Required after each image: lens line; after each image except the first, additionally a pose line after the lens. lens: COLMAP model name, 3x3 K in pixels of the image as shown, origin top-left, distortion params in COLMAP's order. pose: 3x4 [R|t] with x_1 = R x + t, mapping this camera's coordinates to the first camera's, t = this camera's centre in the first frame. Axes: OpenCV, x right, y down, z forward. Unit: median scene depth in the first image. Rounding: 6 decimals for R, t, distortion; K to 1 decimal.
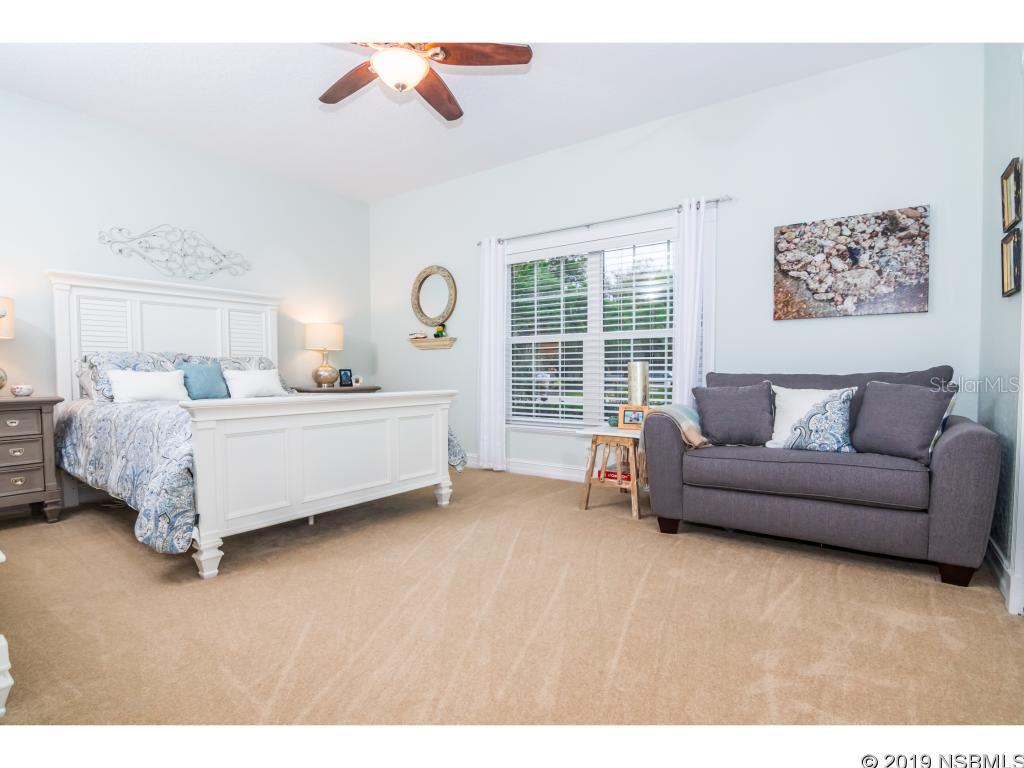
lens RADIAL K [[522.2, 0, 513.6], [0, 522.2, 390.7], [0, 0, 1]] dist [-0.003787, -0.001003]
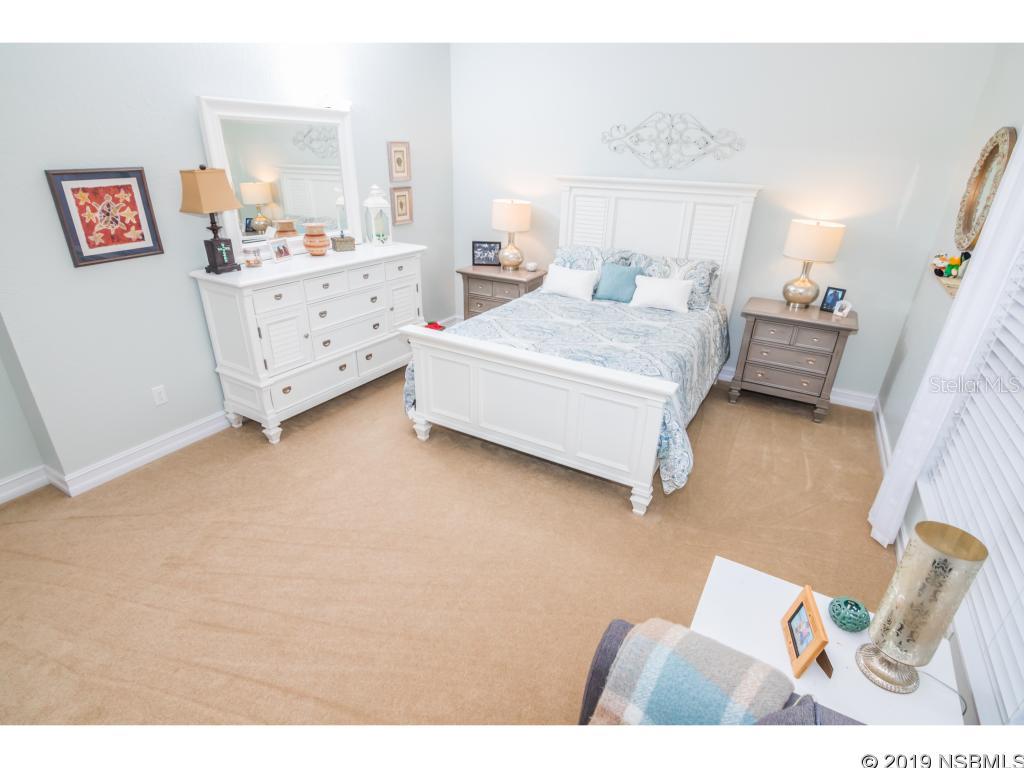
lens RADIAL K [[522.2, 0, 510.0], [0, 522.2, 381.6], [0, 0, 1]] dist [-0.003787, -0.001003]
pose [[0.125324, 0.411555, -0.902727, 0.394559], [-0.055282, 0.911384, 0.407827, -0.237546], [0.990575, -0.001206, 0.136970, 0.578648]]
